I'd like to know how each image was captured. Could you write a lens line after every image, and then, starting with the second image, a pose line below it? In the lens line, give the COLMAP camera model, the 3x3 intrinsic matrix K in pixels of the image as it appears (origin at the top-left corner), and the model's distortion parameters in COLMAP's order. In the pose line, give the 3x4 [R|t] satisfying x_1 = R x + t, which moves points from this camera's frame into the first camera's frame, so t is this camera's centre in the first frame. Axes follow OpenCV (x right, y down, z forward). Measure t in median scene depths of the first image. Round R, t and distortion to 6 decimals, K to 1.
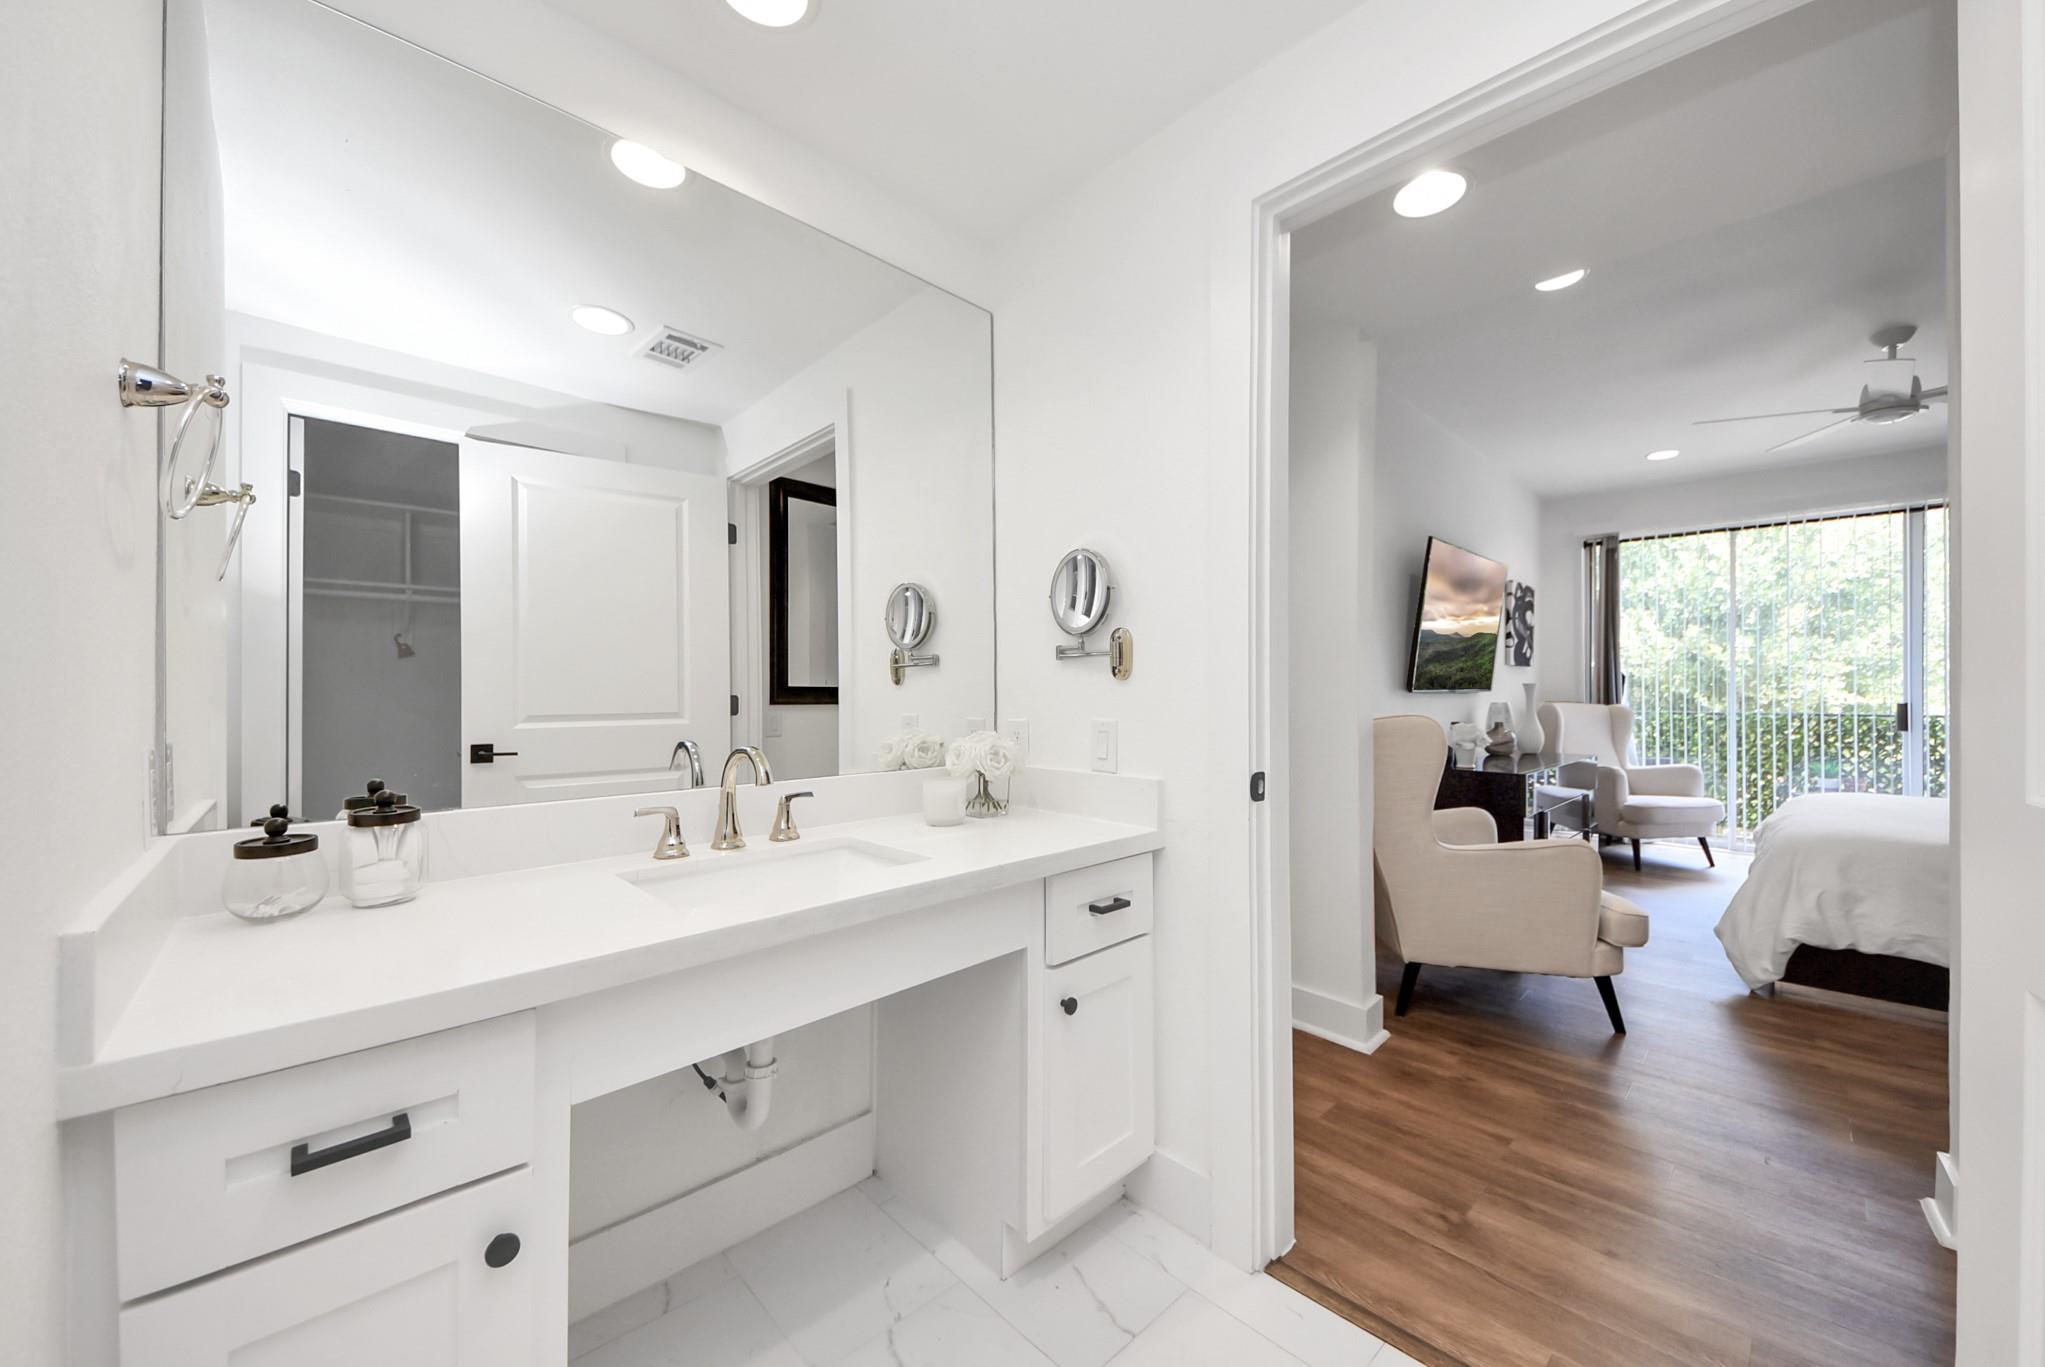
lens RADIAL K [[756.7, 0, 1035.9], [0, 756.7, 684.4], [0, 0, 1]] dist [0.010961, -0.009334]
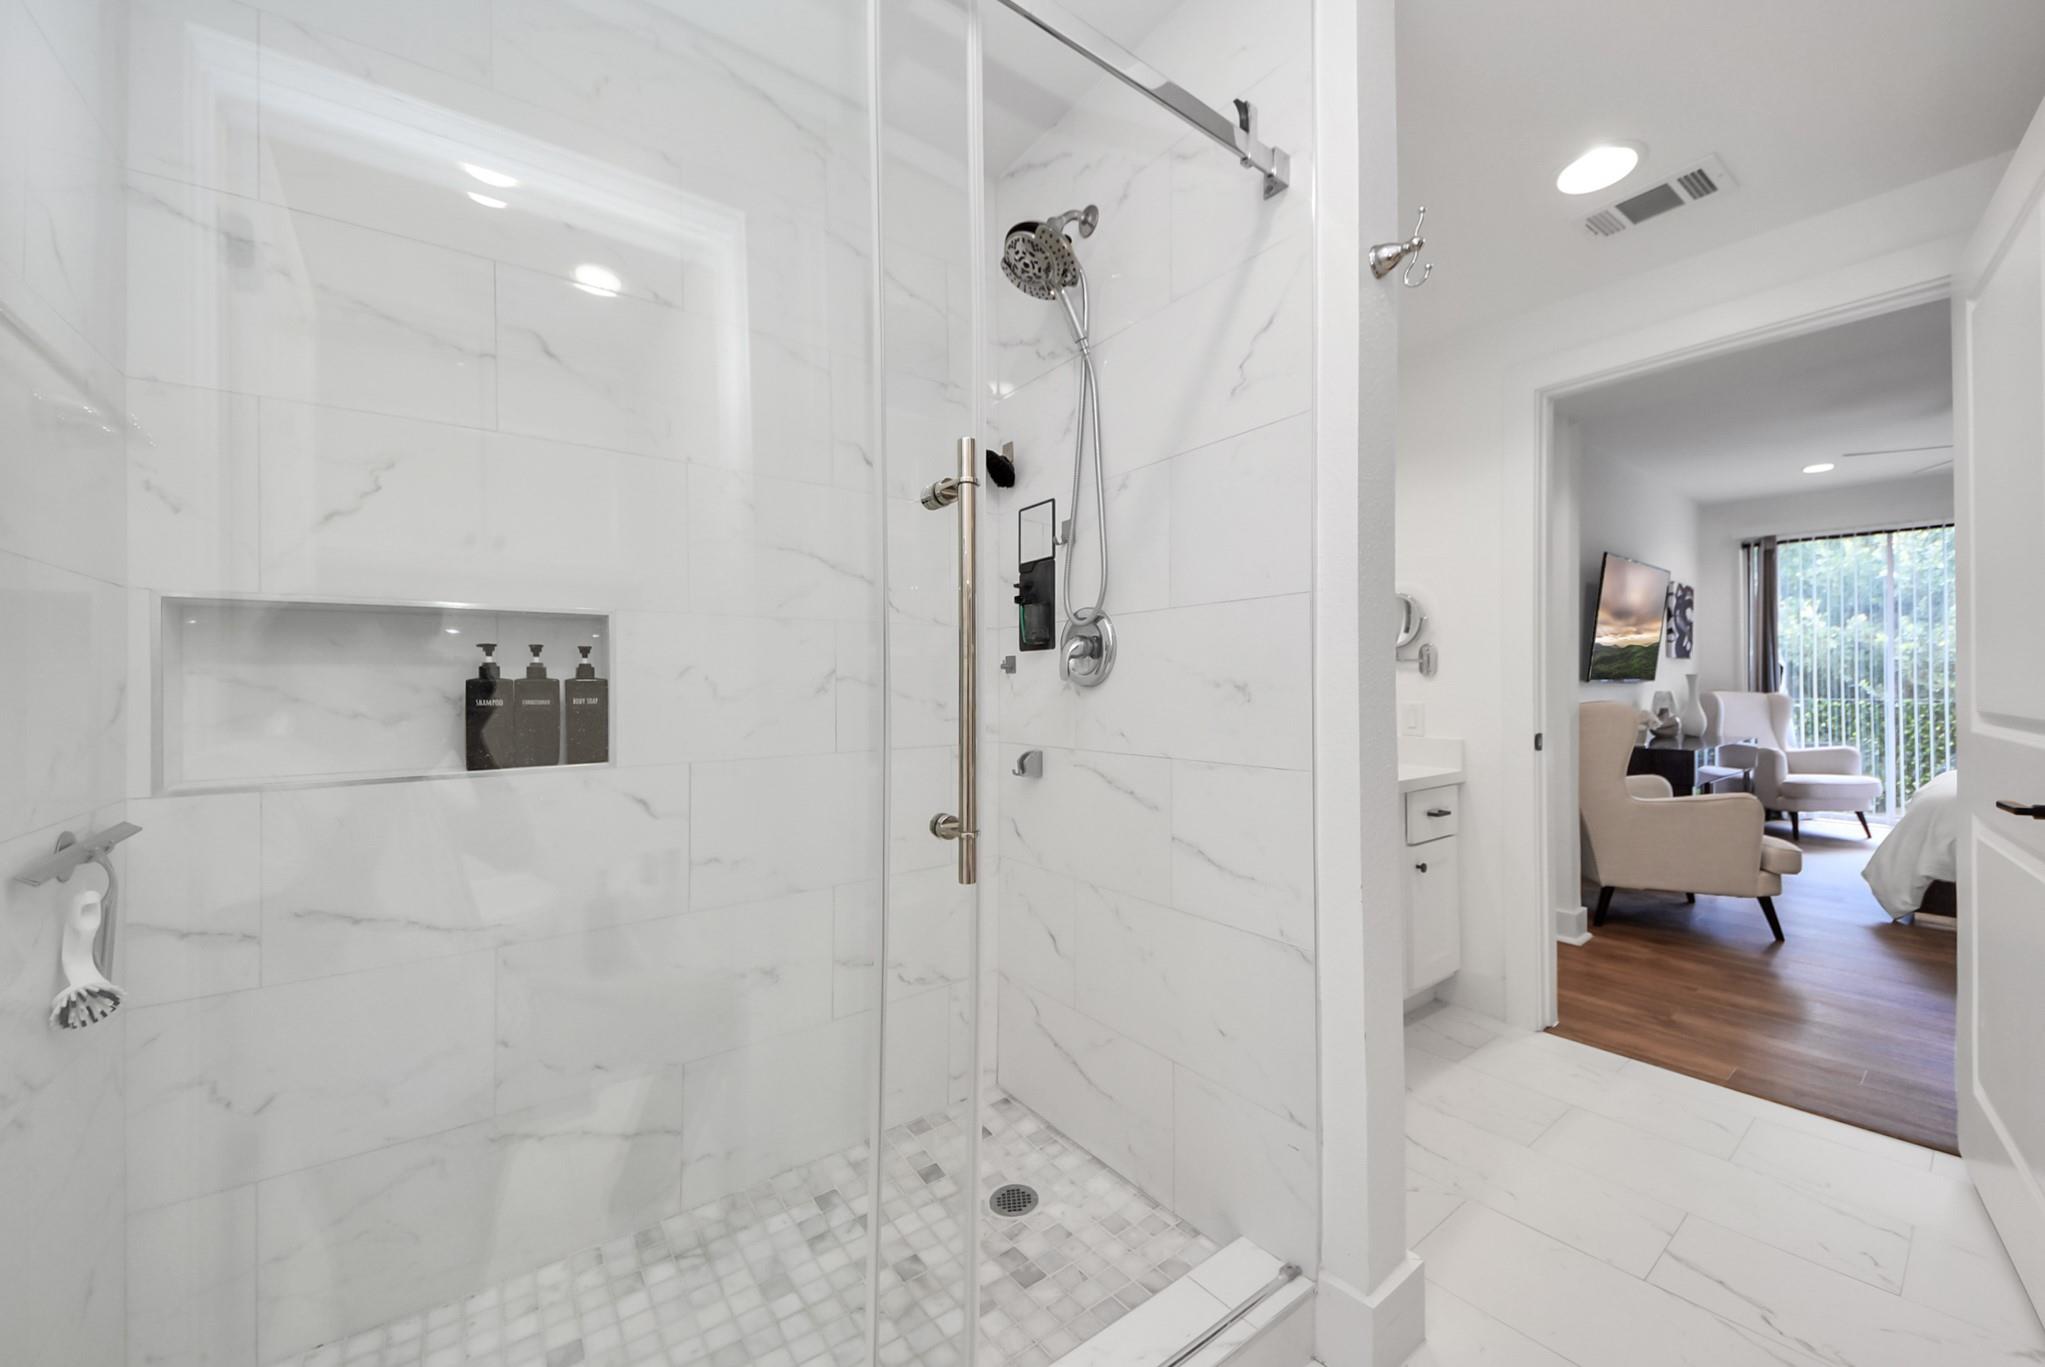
lens RADIAL K [[756.7, 0, 1038.9], [0, 756.7, 673.0], [0, 0, 1]] dist [0.010961, -0.009334]
pose [[0.993093, -0.003972, -0.117263, -0.321850], [0.003842, 0.999992, -0.001328, -0.008791], [0.117267, 0.000868, 0.993100, -0.419807]]
